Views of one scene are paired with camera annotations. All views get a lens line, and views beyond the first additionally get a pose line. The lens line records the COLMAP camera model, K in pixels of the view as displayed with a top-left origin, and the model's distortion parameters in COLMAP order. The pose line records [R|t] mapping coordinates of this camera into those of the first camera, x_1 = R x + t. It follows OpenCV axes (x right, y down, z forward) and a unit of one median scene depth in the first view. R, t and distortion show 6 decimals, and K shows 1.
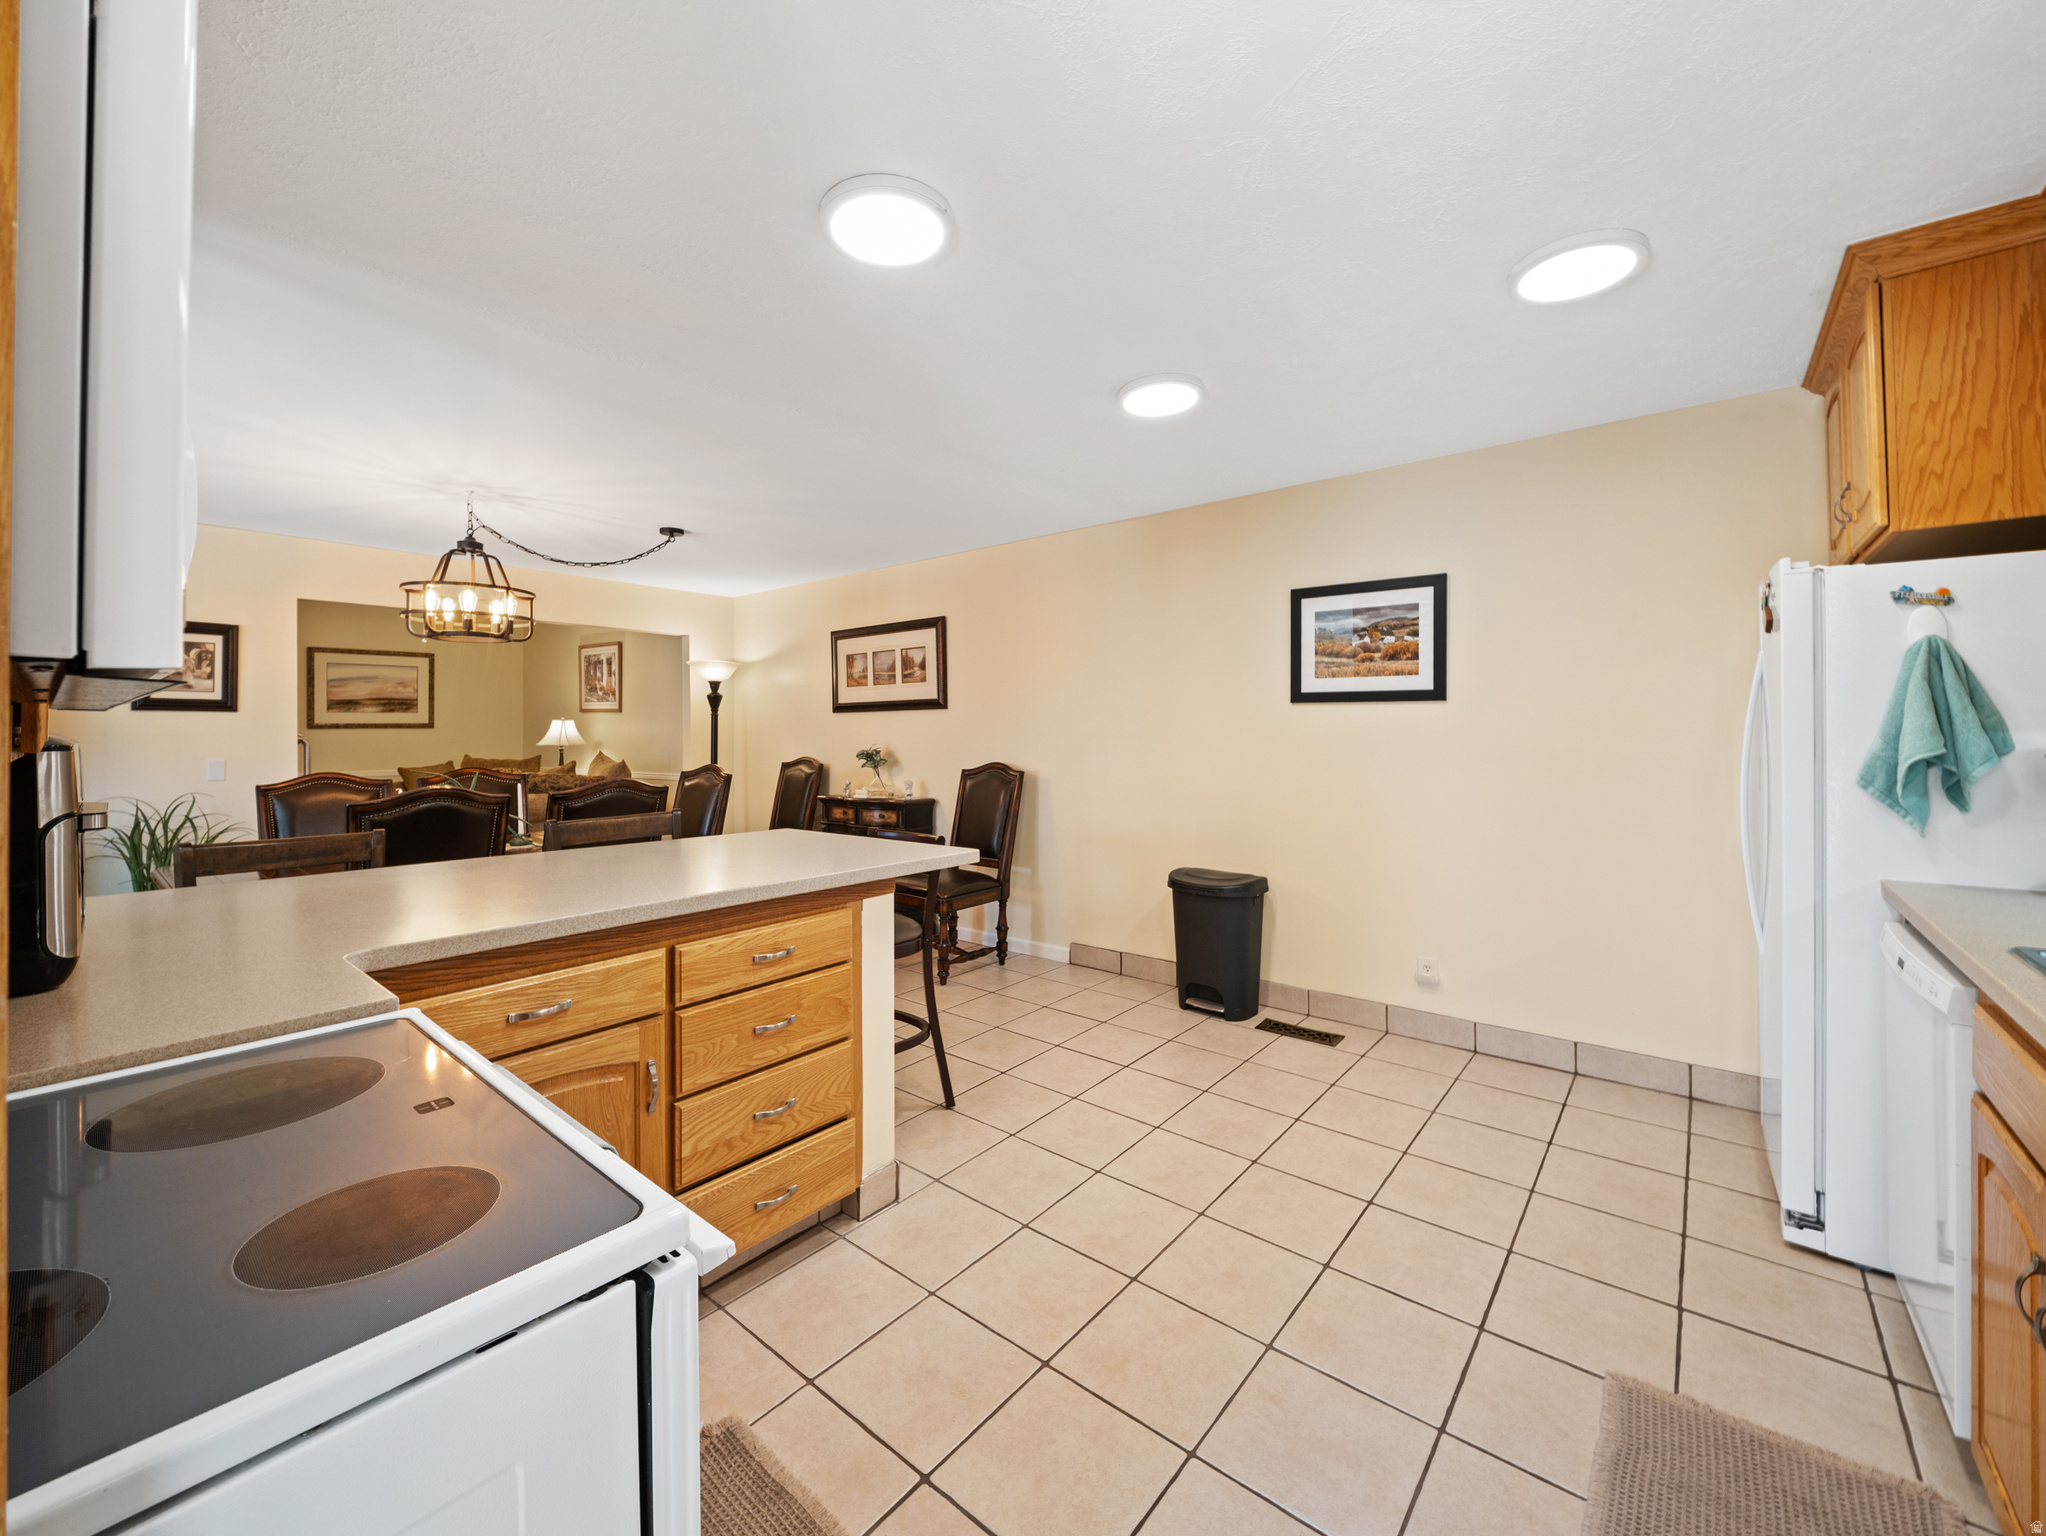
lens RADIAL K [[805.6, 0, 1041.6], [0, 805.6, 734.9], [0, 0, 1]] dist [0.007006, -0.005608]
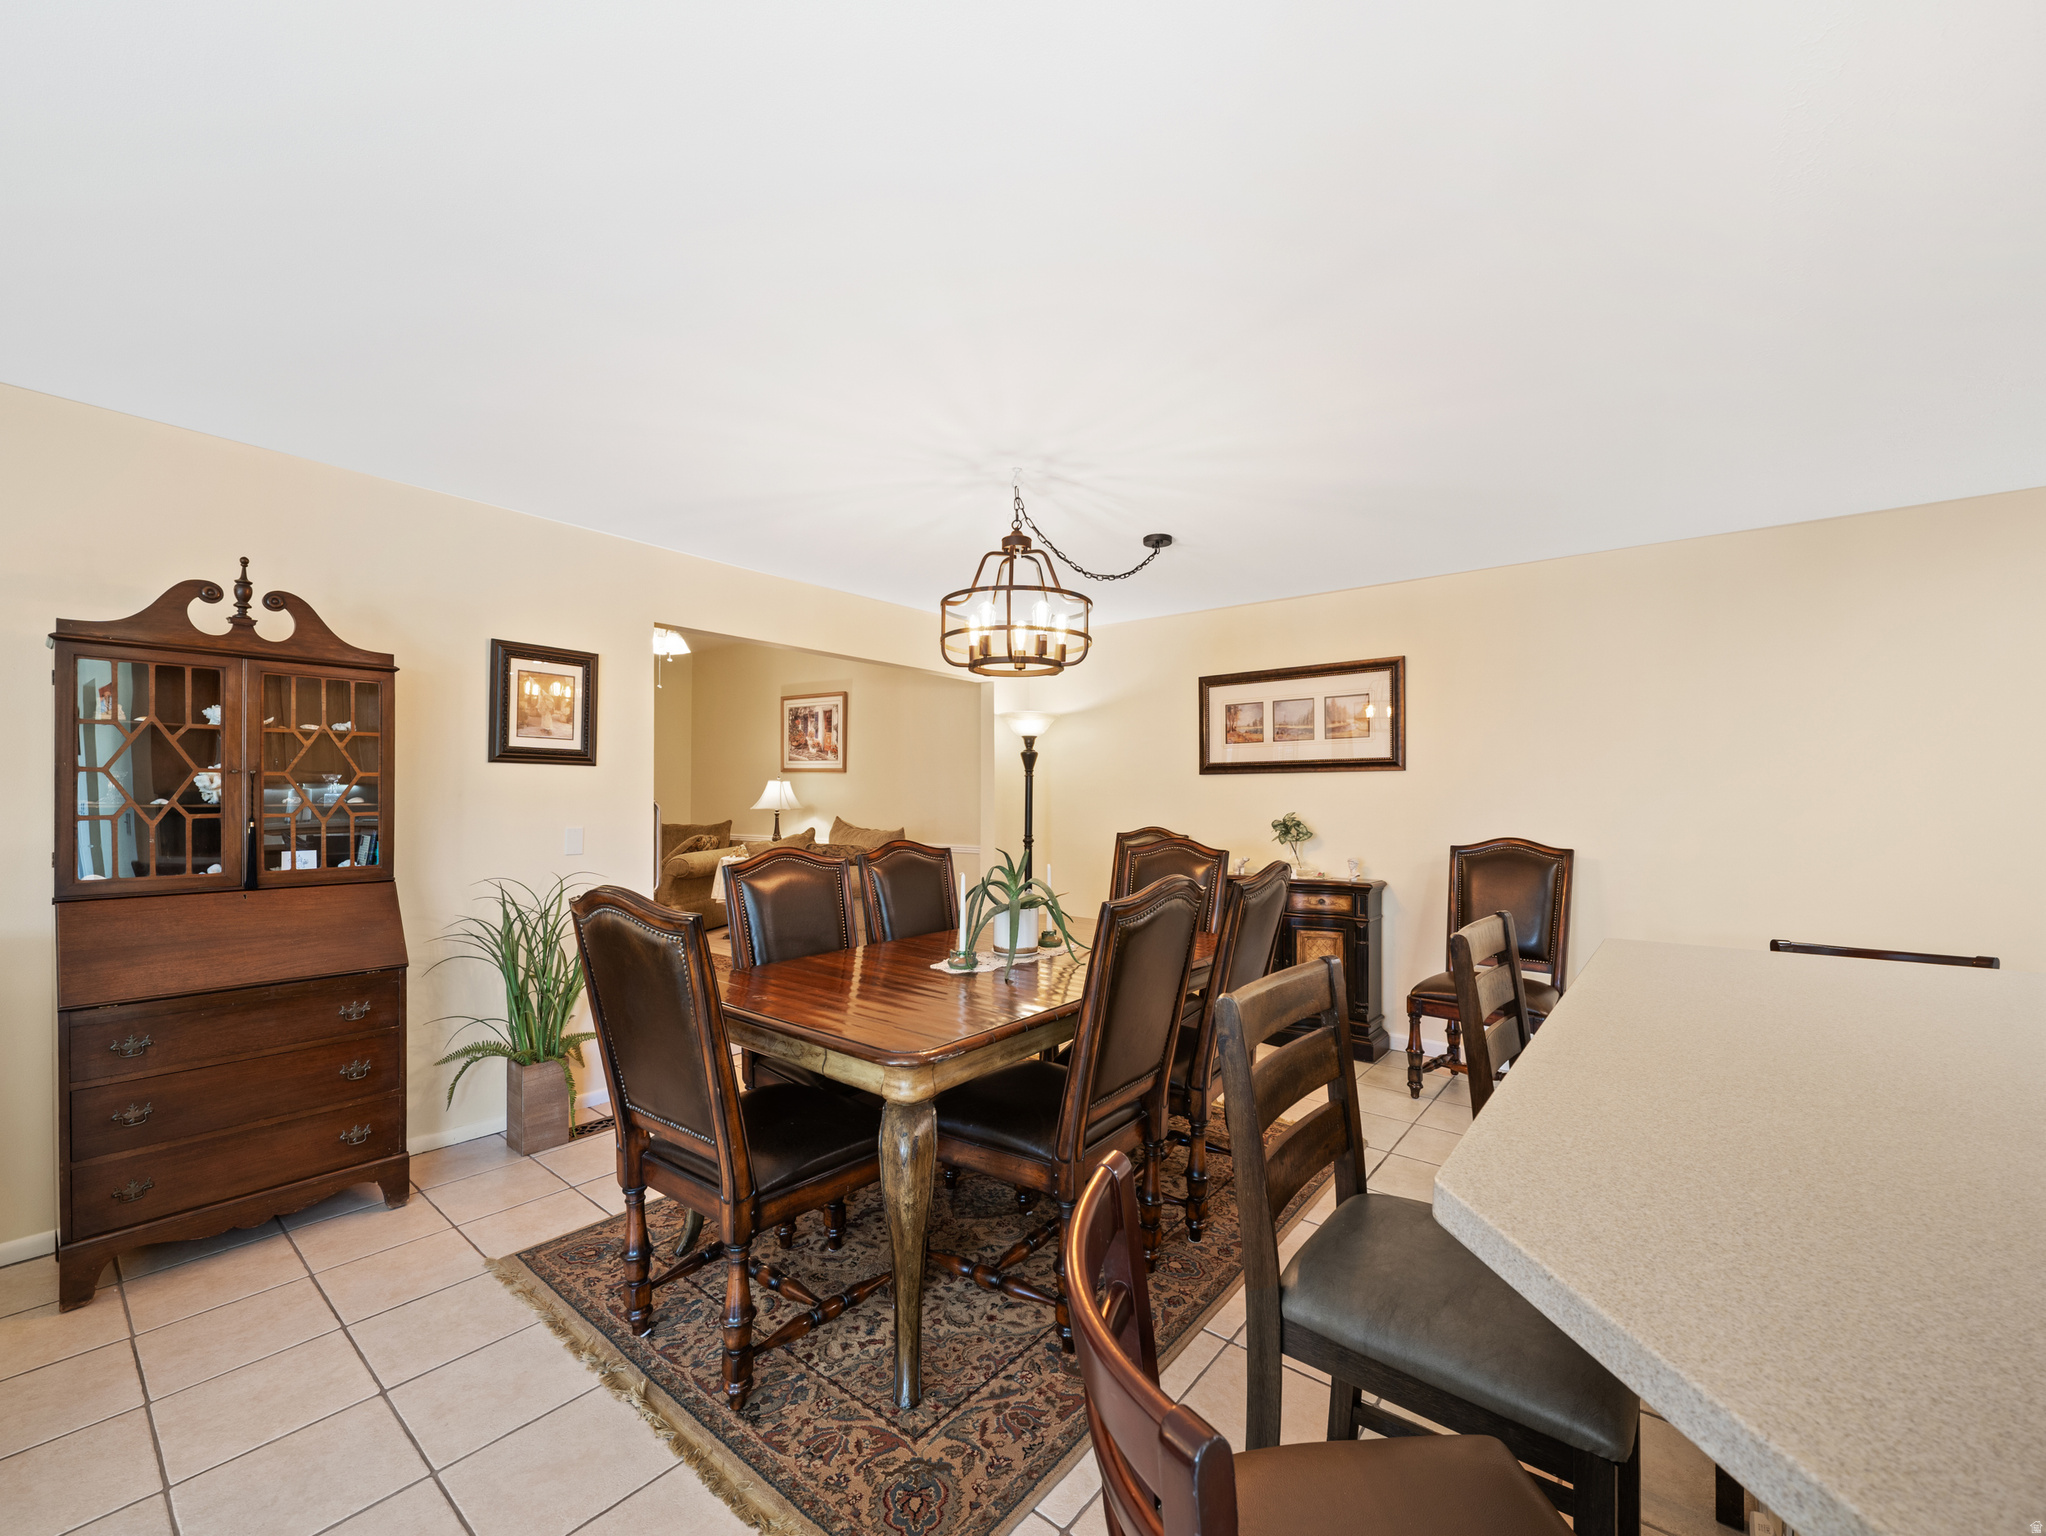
lens RADIAL K [[805.6, 0, 1039.4], [0, 805.6, 787.6], [0, 0, 1]] dist [0.007006, -0.005608]
pose [[0.999945, 0.007469, 0.007394, -0.587420], [-0.007357, 0.999859, -0.015081, 0.000288], [-0.007506, 0.015026, 0.999859, 0.226054]]
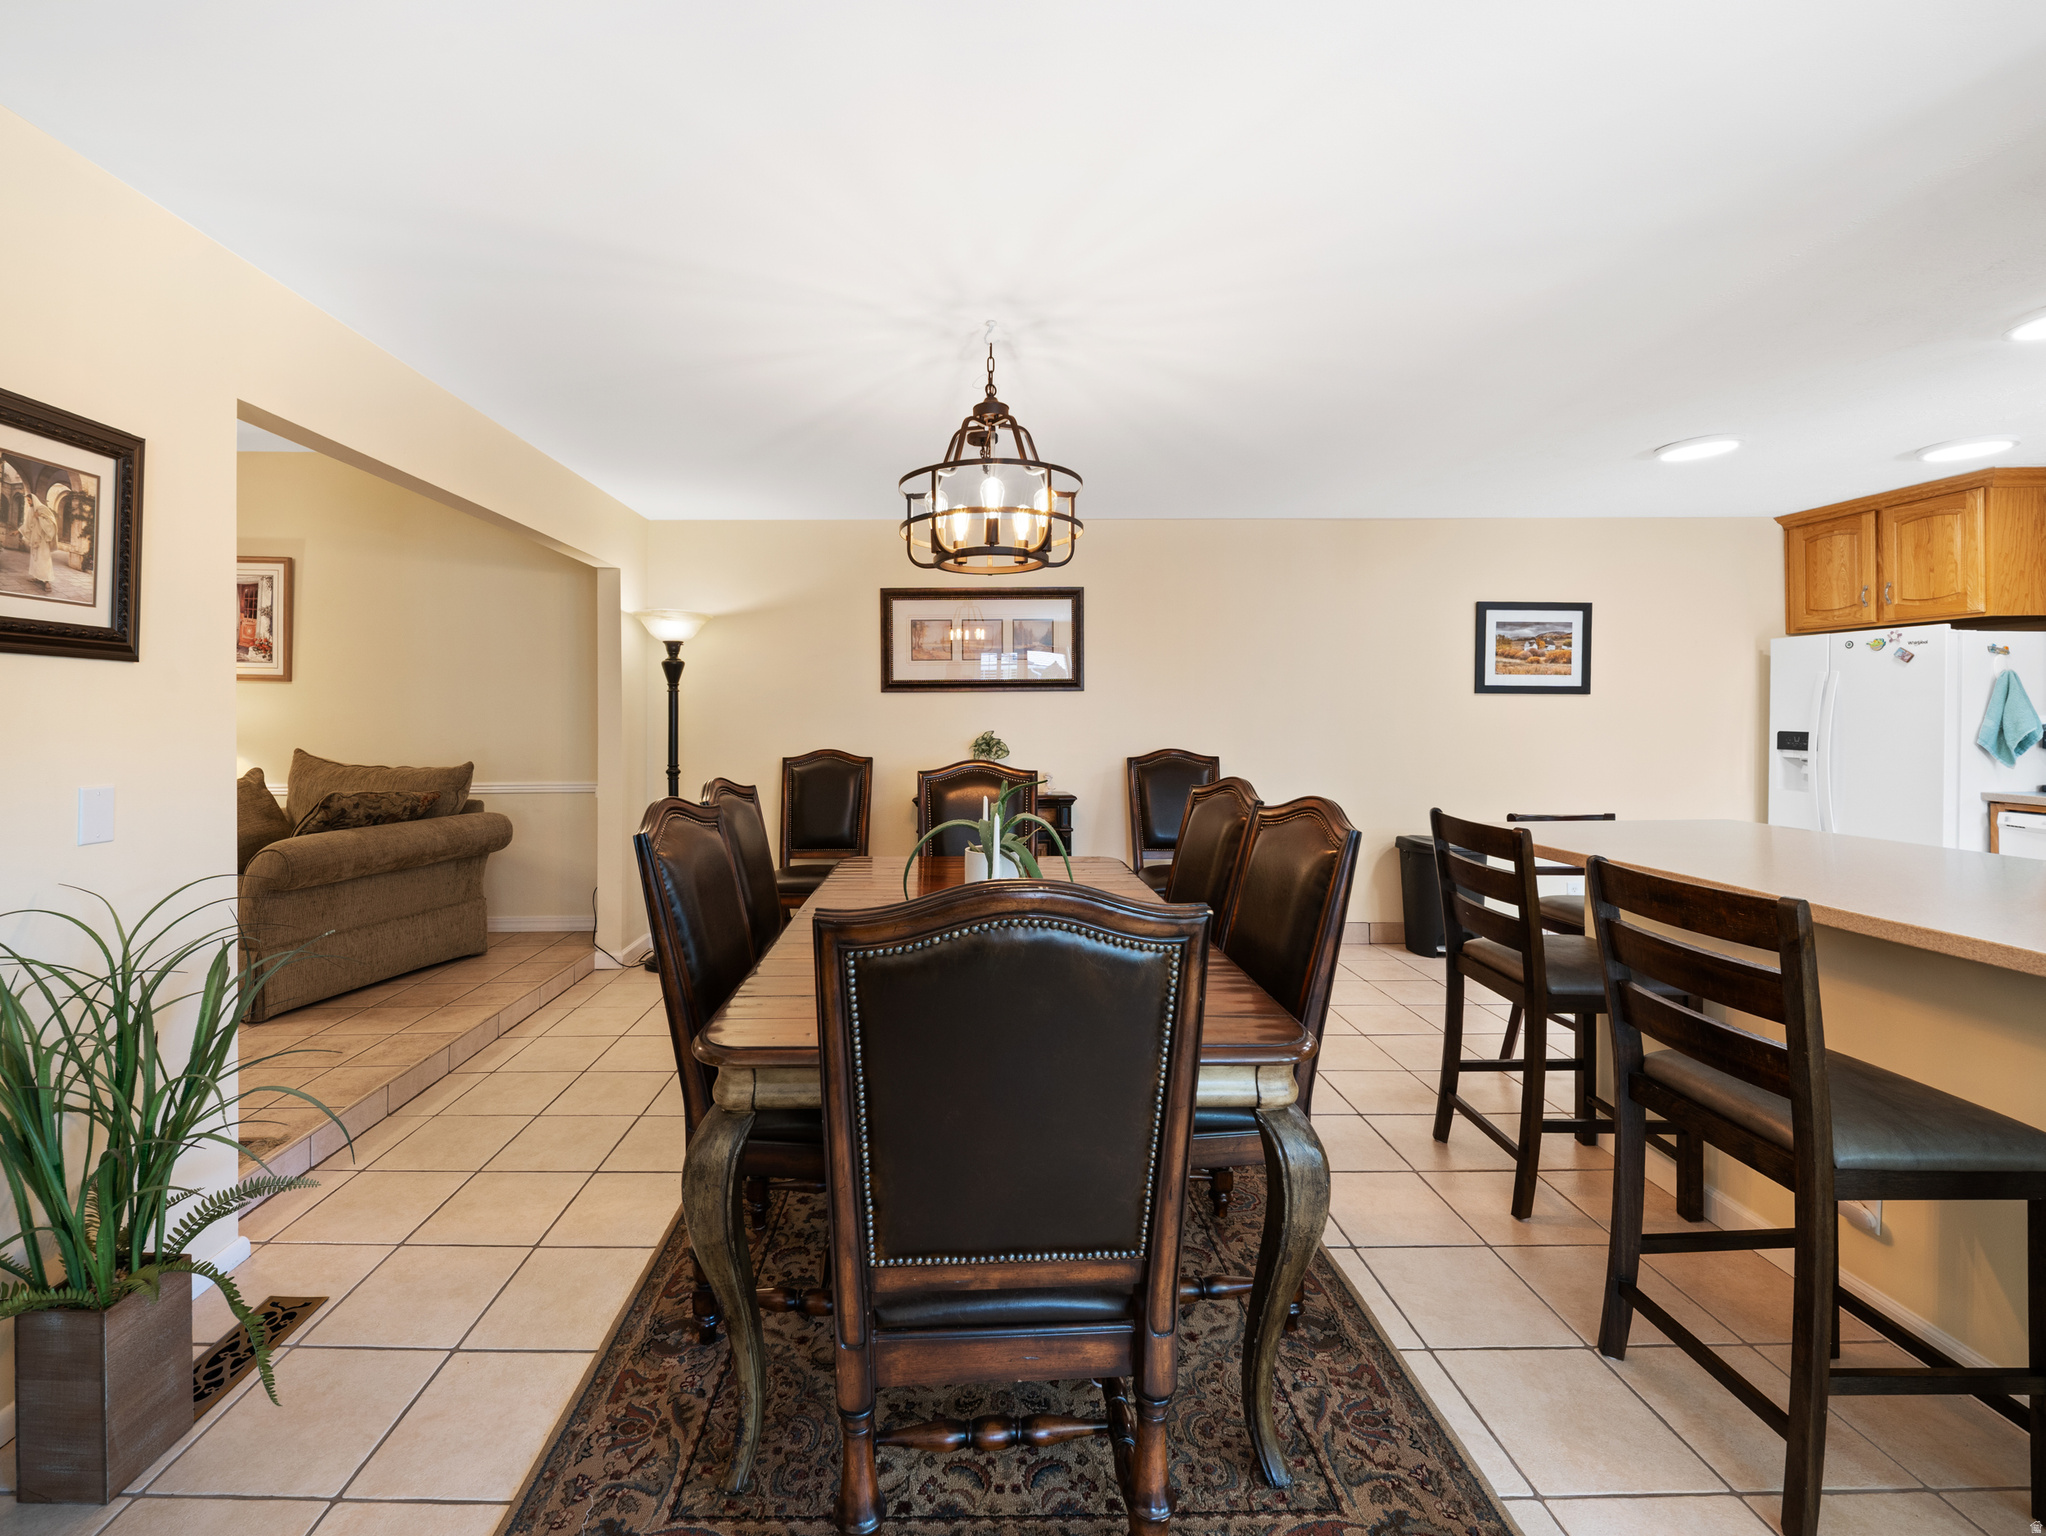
lens RADIAL K [[805.6, 0, 946.5], [0, 805.6, 717.9], [0, 0, 1]] dist [0.007006, -0.005608]
pose [[0.782179, -0.000411, 0.623054, -0.954276], [0.000806, 1.000000, -0.000352, -0.001743], [-0.623054, 0.000778, 0.782179, 0.466462]]
